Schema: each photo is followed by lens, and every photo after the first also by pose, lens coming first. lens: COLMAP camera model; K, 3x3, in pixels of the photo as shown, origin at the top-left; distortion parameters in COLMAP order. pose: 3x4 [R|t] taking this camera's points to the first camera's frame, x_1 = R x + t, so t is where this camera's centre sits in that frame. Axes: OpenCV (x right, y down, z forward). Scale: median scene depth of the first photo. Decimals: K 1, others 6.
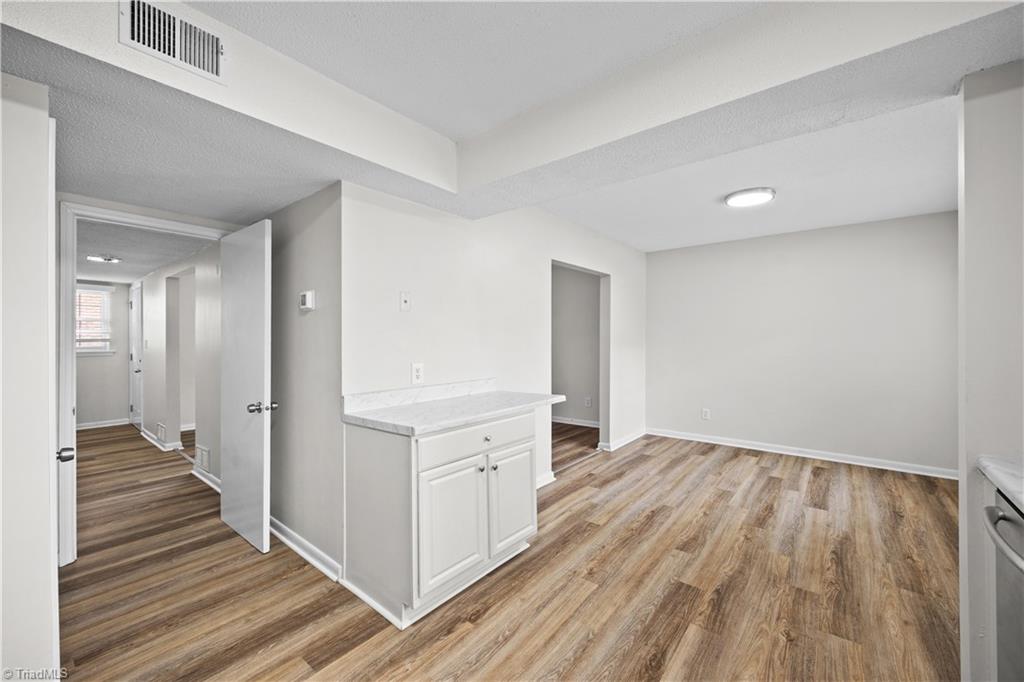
lens RADIAL K [[401.9, 0, 510.3], [0, 401.9, 340.9], [0, 0, 1]] dist [0.001010, -0.000028]
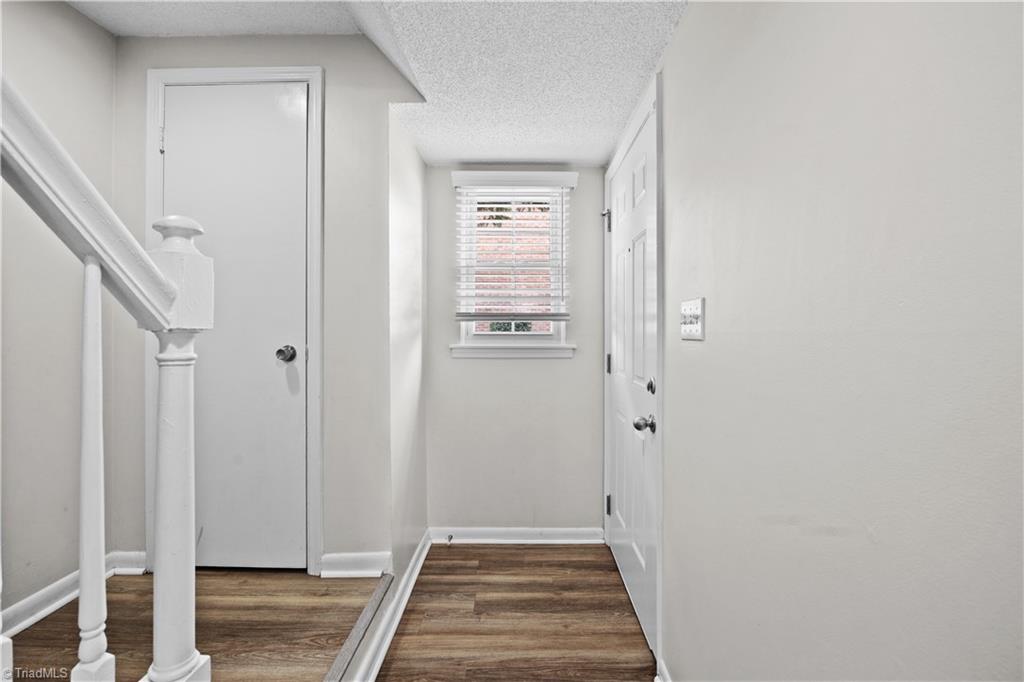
lens RADIAL K [[443.0, 0, 511.3], [0, 443.0, 340.4], [0, 0, 1]] dist [-0.024880, -0.000561]
pose [[0.565953, 0.006399, -0.824413, -0.667917], [-0.002266, 0.999978, 0.006207, 0.017218], [0.824434, -0.001644, 0.565955, 0.706354]]
